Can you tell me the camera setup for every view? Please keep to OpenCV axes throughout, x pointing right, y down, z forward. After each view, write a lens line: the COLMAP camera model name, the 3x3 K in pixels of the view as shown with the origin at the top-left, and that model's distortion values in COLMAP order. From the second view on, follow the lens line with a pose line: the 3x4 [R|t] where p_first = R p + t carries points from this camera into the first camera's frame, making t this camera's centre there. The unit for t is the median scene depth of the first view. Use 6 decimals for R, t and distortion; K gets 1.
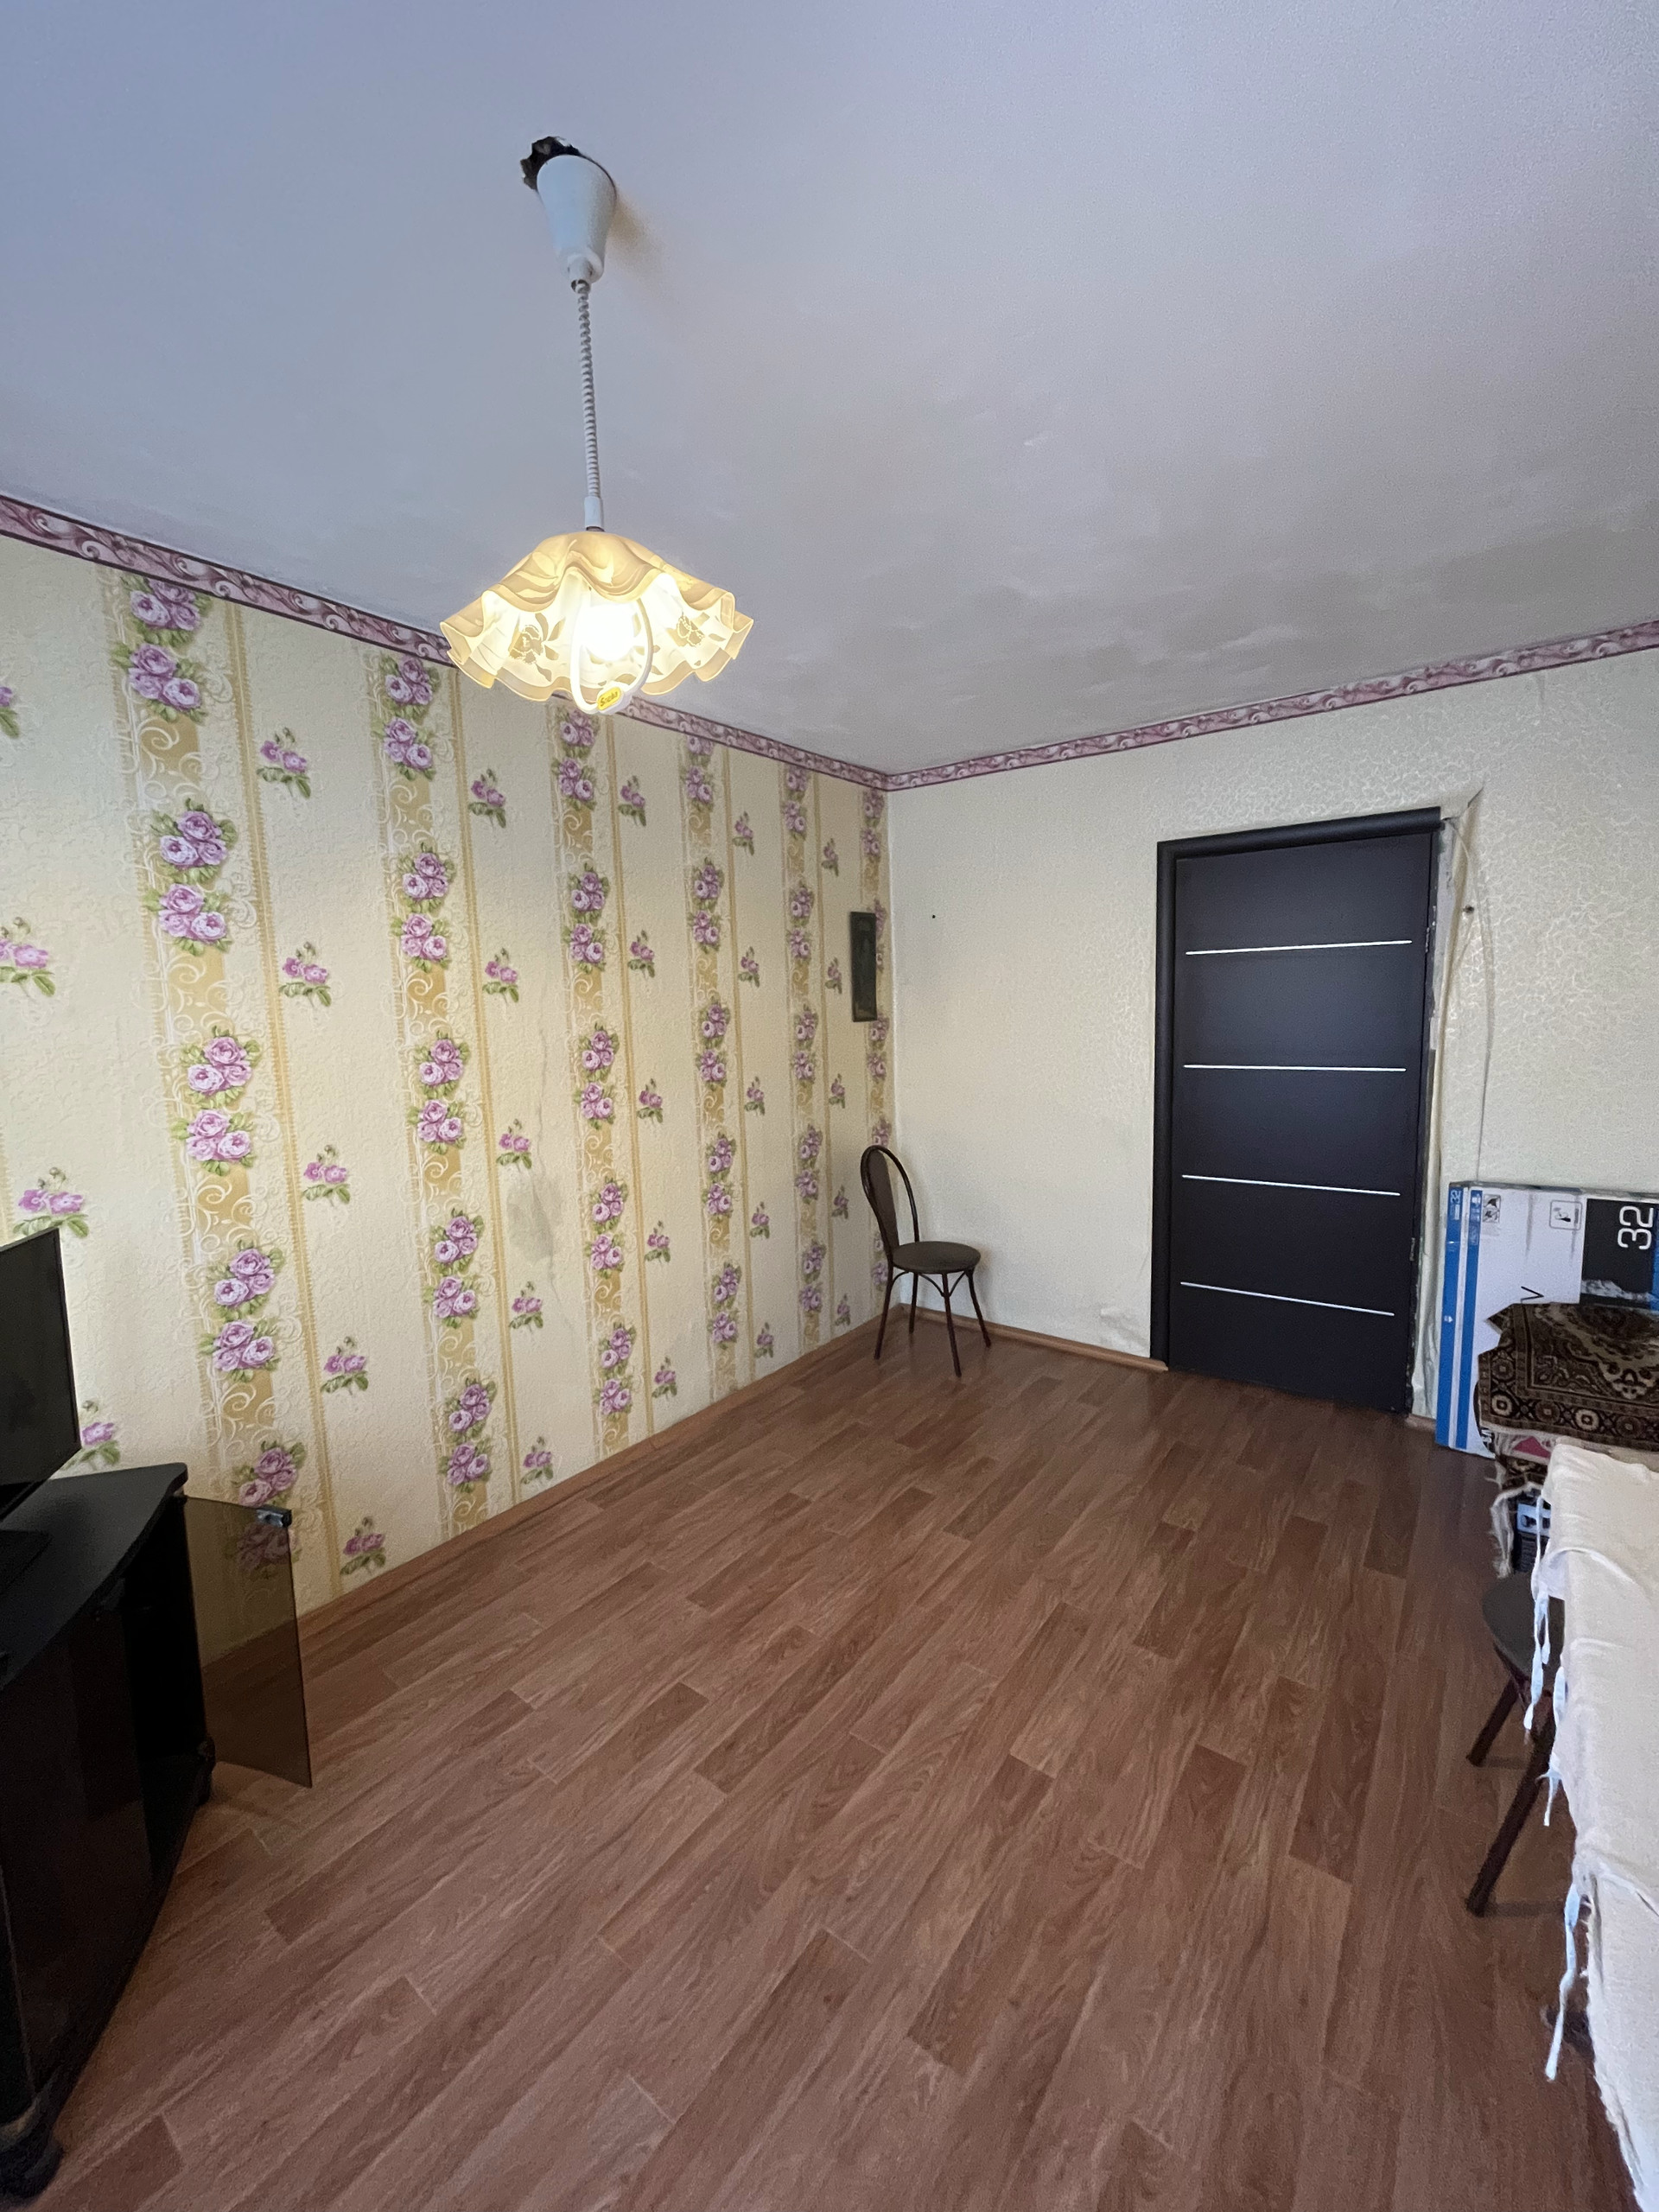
lens RADIAL K [[890.7, 0, 829.5], [0, 890.7, 1106.0], [0, 0, 1]] dist [-0.000636, -0.004206]
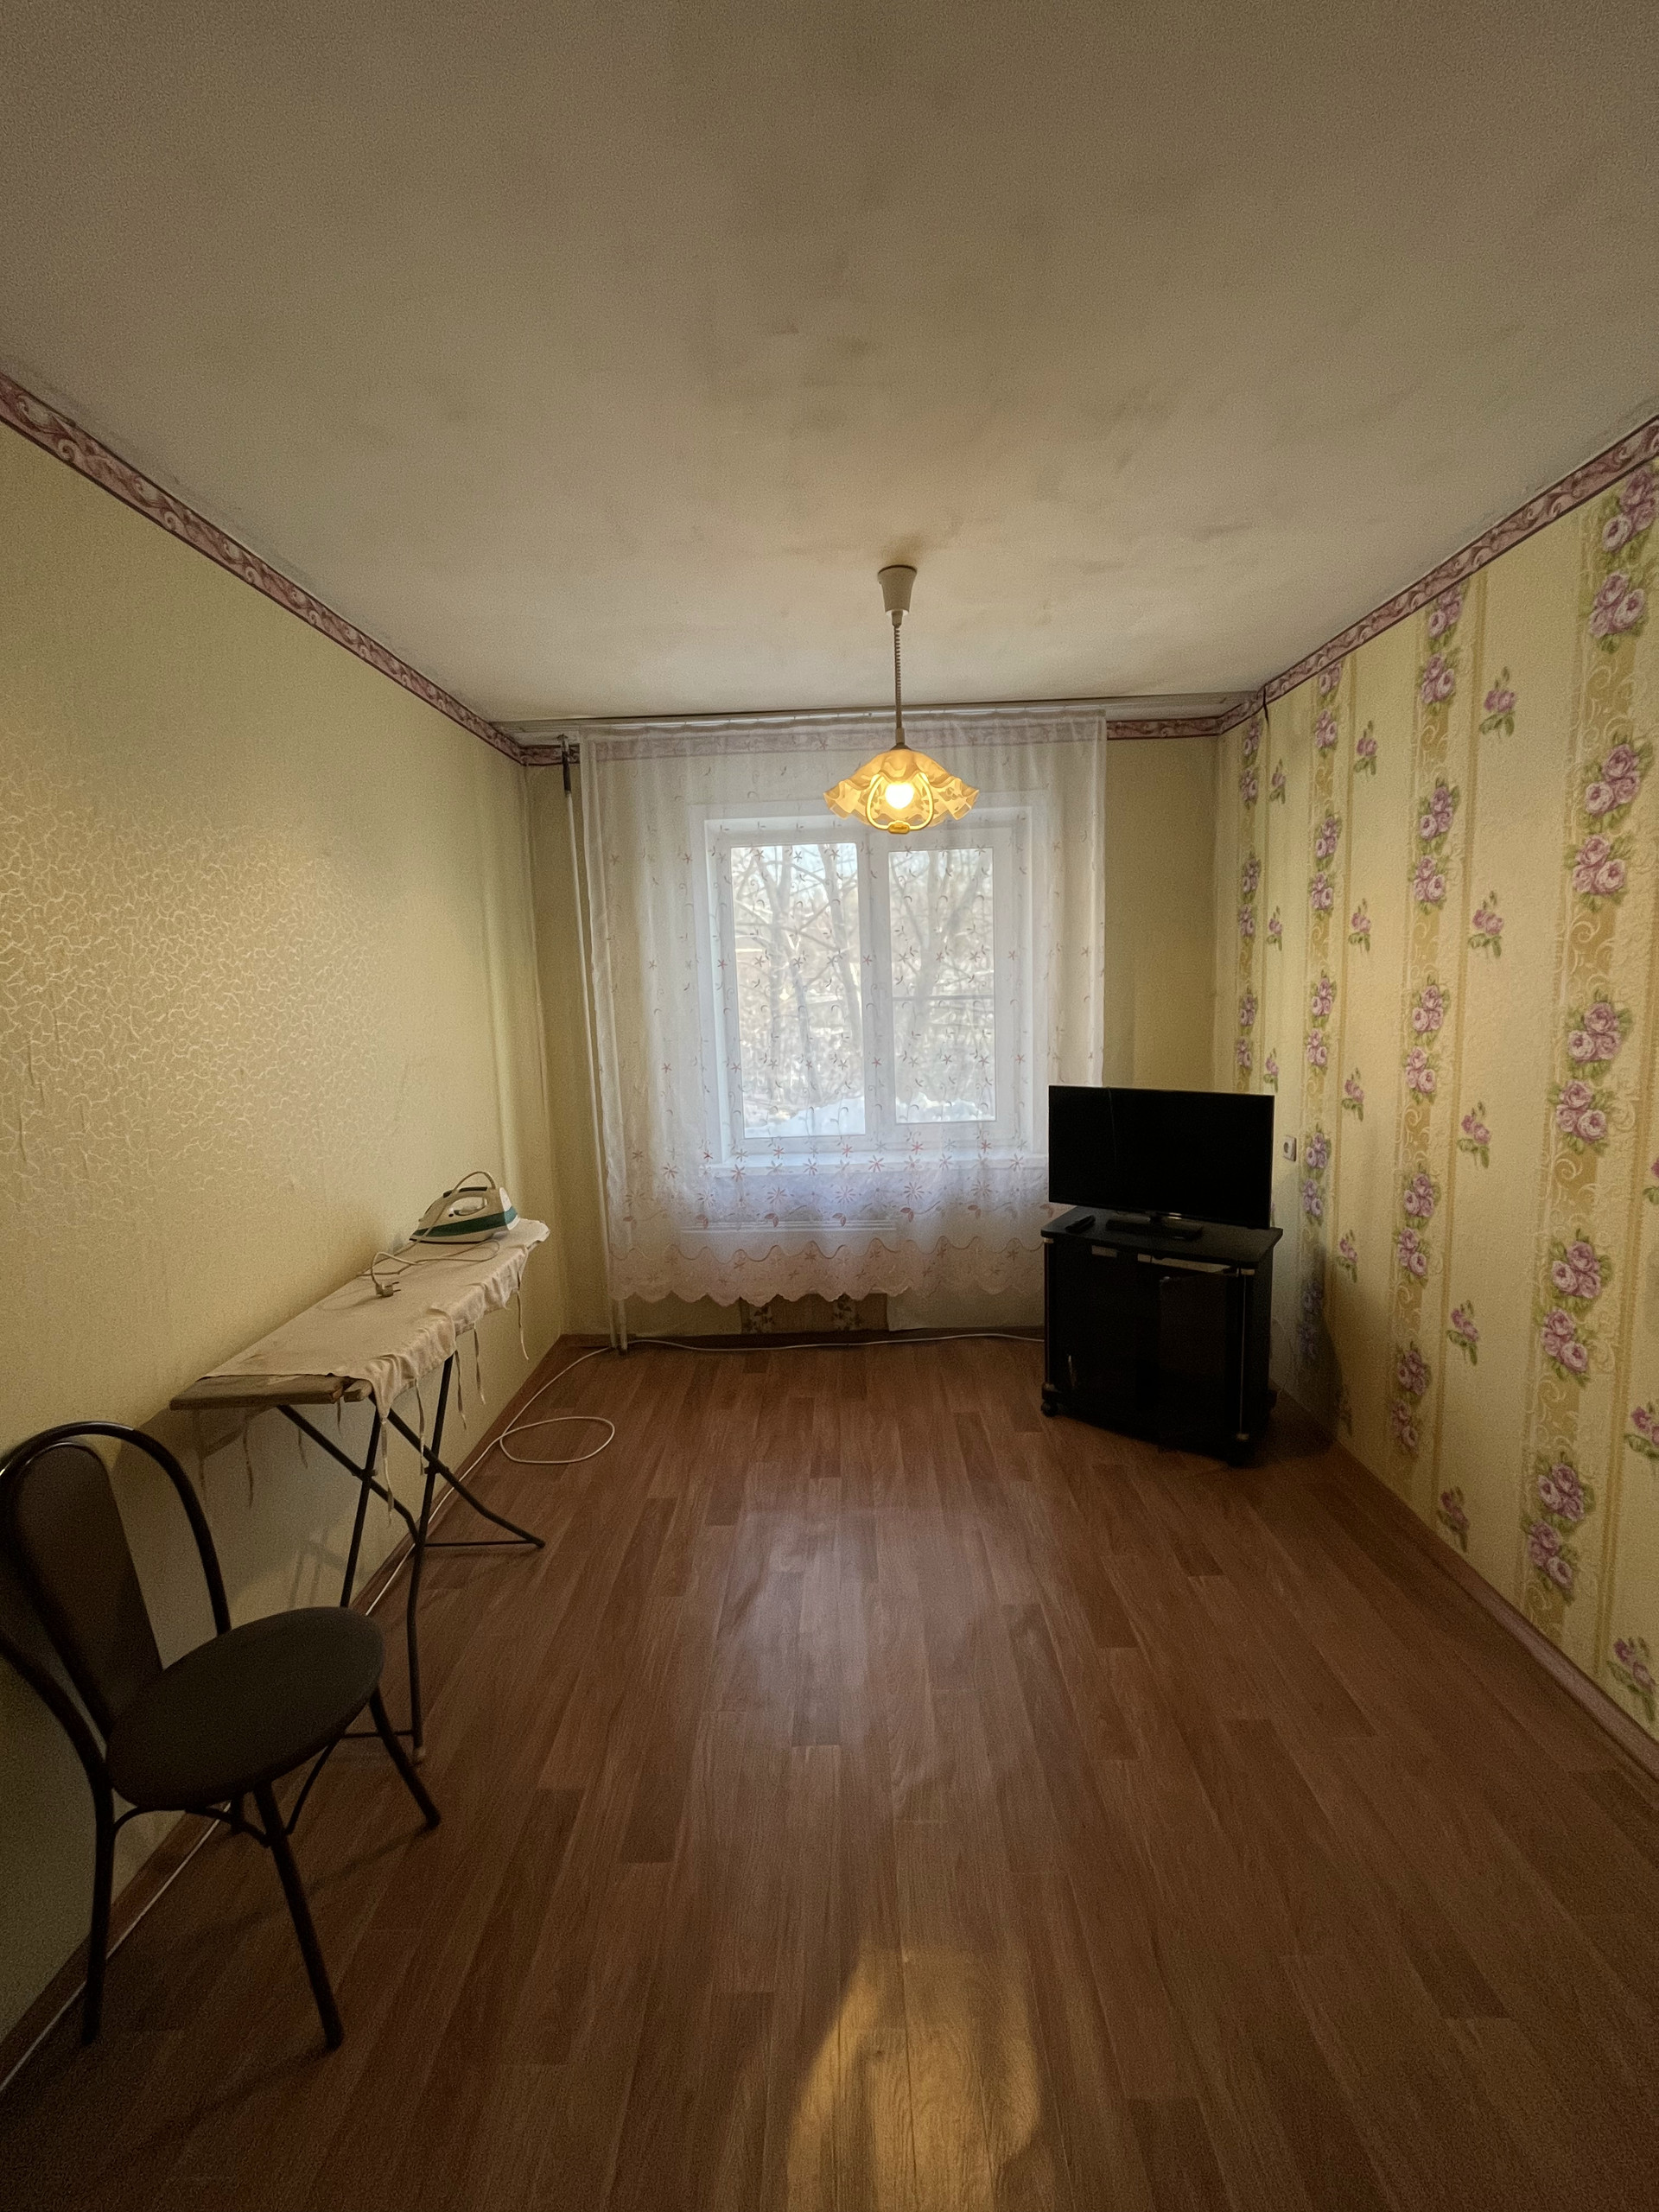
lens RADIAL K [[890.7, 0, 829.5], [0, 890.7, 1106.0], [0, 0, 1]] dist [-0.000636, -0.004206]
pose [[-0.803918, 0.136505, -0.578862, 0.548072], [-0.012188, 0.969318, 0.245507, -0.174908], [0.594615, 0.204423, -0.777589, 1.287346]]
